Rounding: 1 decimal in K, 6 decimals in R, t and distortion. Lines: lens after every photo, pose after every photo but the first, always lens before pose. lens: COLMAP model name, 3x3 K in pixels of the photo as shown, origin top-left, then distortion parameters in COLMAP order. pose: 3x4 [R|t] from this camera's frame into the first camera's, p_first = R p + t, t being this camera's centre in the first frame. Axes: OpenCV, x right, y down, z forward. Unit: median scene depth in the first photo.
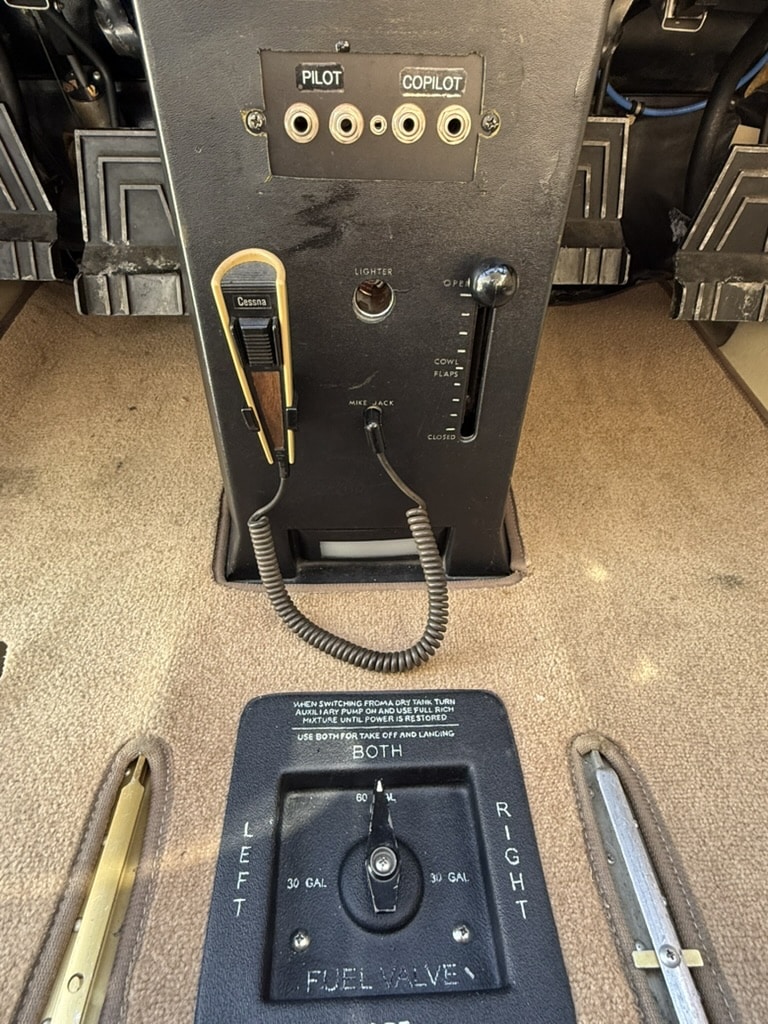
lens RADIAL K [[592.7, 0, 385.1], [0, 592.7, 494.5], [0, 0, 1]] dist [-0.000859, 0.000328]
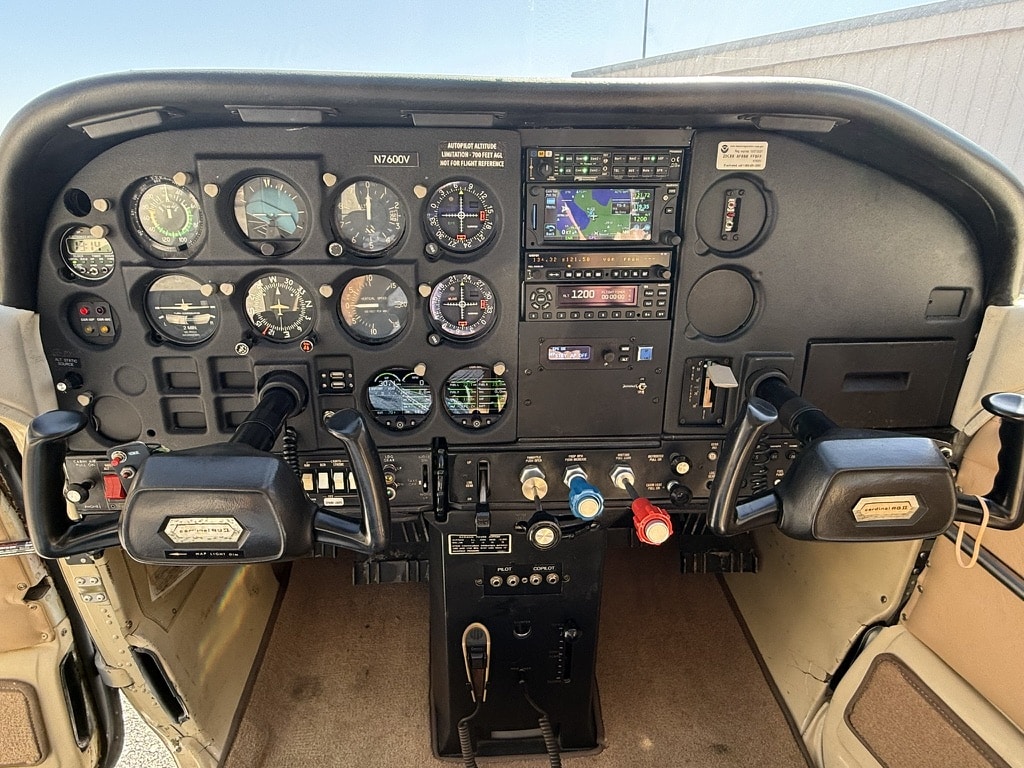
lens RADIAL K [[592.7, 0, 499.8], [0, 592.7, 384.0], [0, 0, 1]] dist [-0.000859, 0.000328]
pose [[0.999786, -0.020270, 0.004076, -0.058778], [0.020544, 0.951793, -0.306051, -0.325421], [0.002324, 0.306070, 0.952006, -0.923695]]
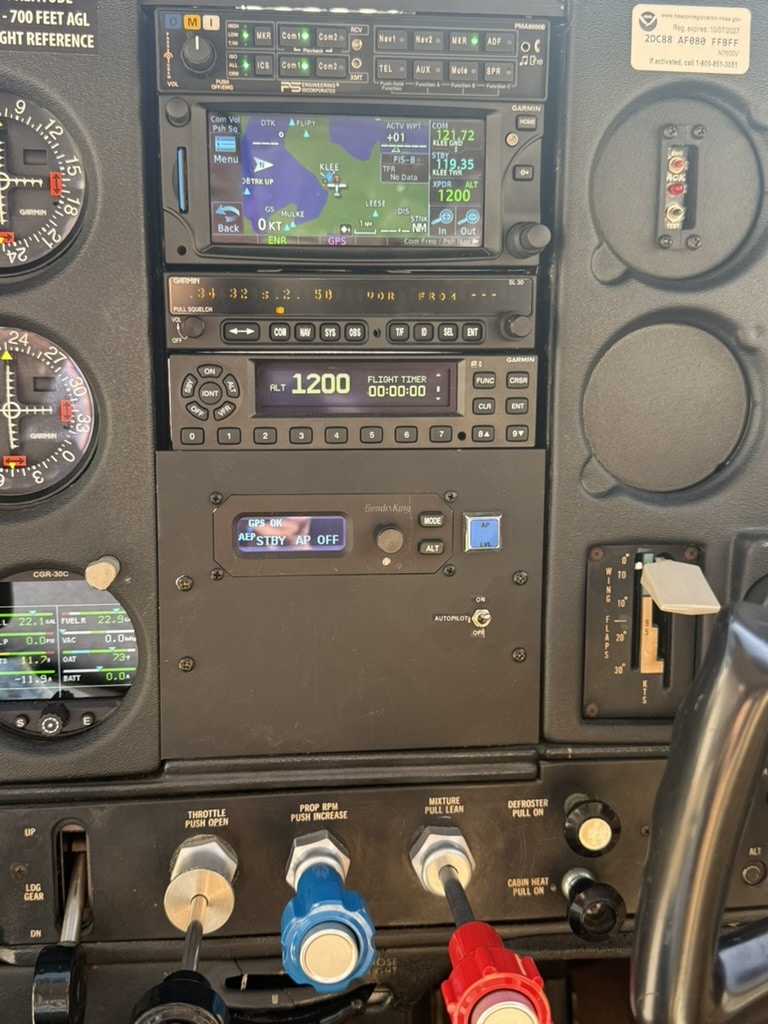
lens RADIAL K [[1071.8, 0, 384.0], [0, 1071.8, 512.0], [0, 0, 1]] dist [0.129103, -0.316835]
pose [[0.997922, -0.025991, 0.058965, 0.108601], [0.049867, 0.891029, -0.451198, -0.375878], [-0.040812, 0.453201, 0.890474, -0.575594]]
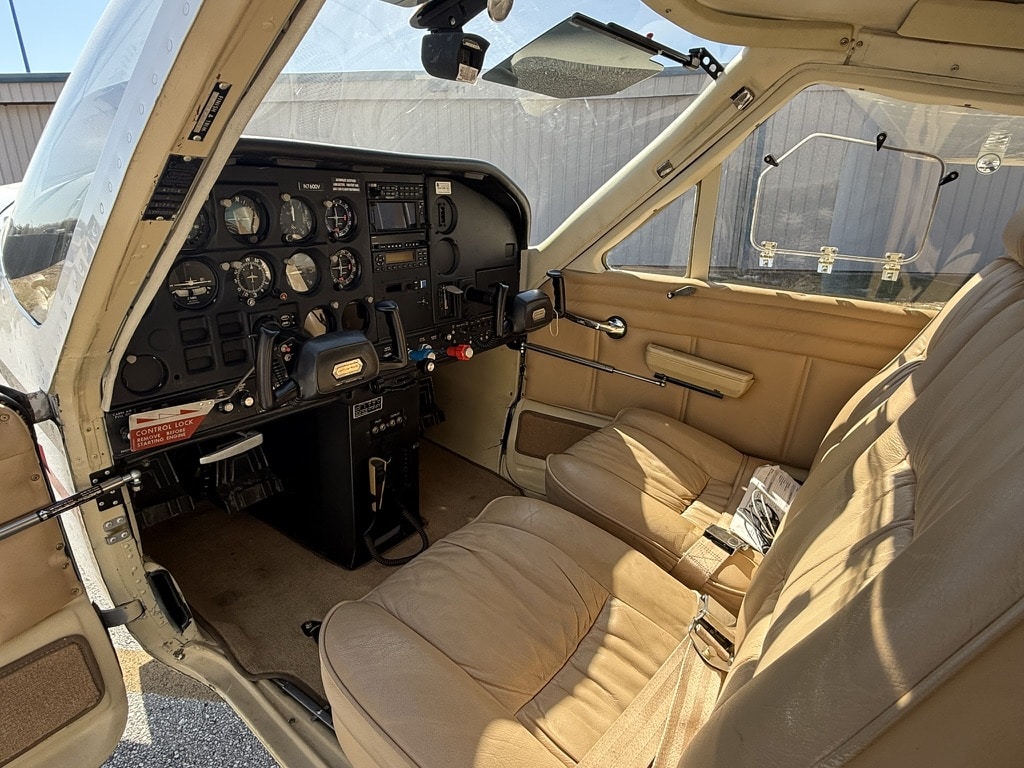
lens RADIAL K [[561.5, 0, 512.0], [0, 561.5, 384.0], [0, 0, 1]] dist [-0.000810, 0.001547]
pose [[0.619311, -0.259225, 0.741118, -1.318591], [0.485658, 0.868157, -0.102177, 0.015326], [-0.616920, 0.423209, 0.663554, -1.367884]]
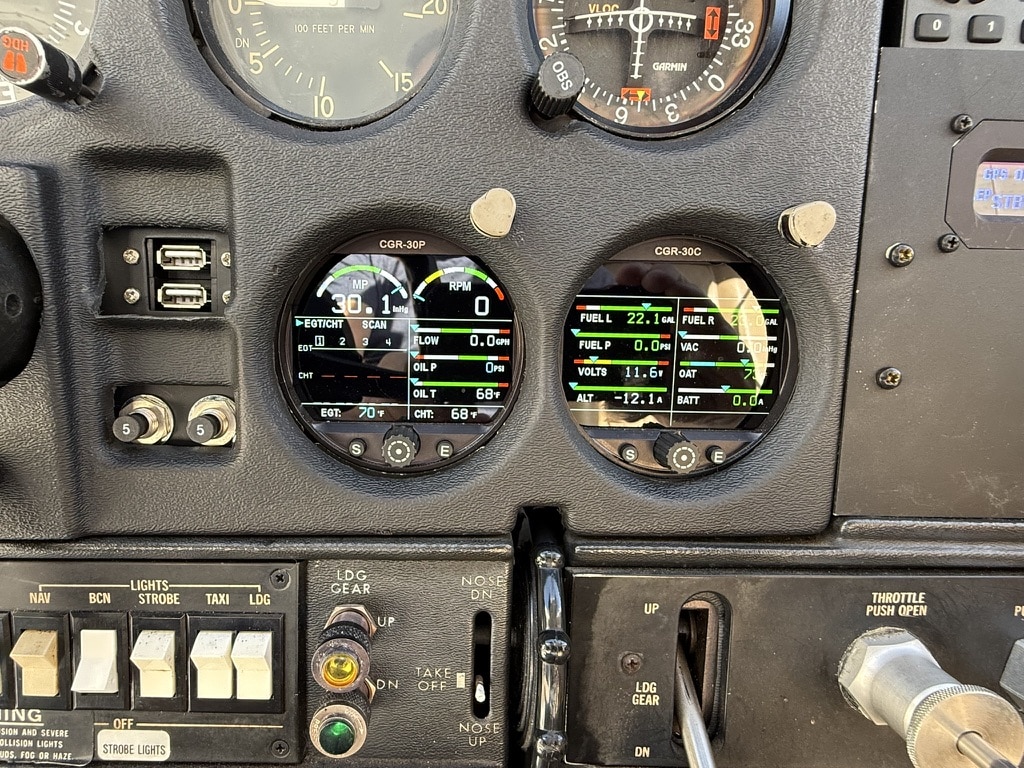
lens RADIAL K [[596.3, 0, 458.6], [0, 596.3, 382.6], [0, 0, 1]] dist [0.001331, 0.000462]
pose [[0.999342, 0.001726, -0.036233, -0.213808], [-0.019271, 0.871510, -0.489999, -0.493226], [0.030731, 0.490375, 0.870970, -0.054107]]
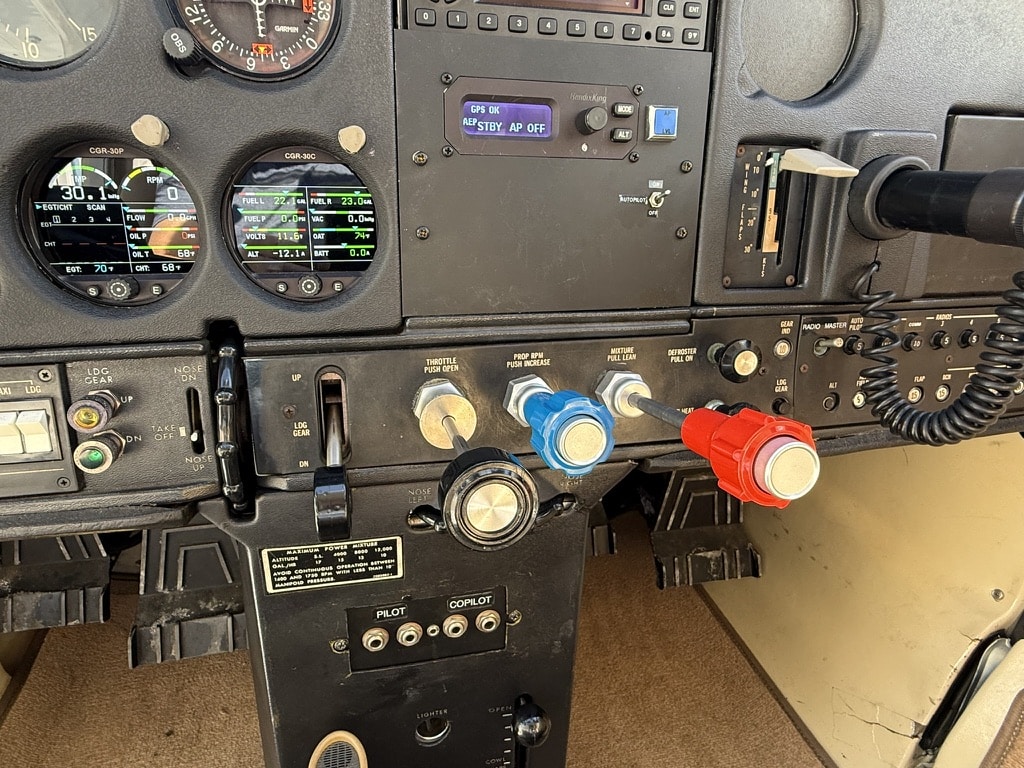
lens RADIAL K [[594.6, 0, 481.5], [0, 594.6, 383.9], [0, 0, 1]] dist [-0.000022, 0.000665]
pose [[0.983862, -0.068153, 0.165439, -0.044314], [0.122492, 0.930531, -0.345120, -0.332919], [-0.130425, 0.359816, 0.923862, -0.231781]]
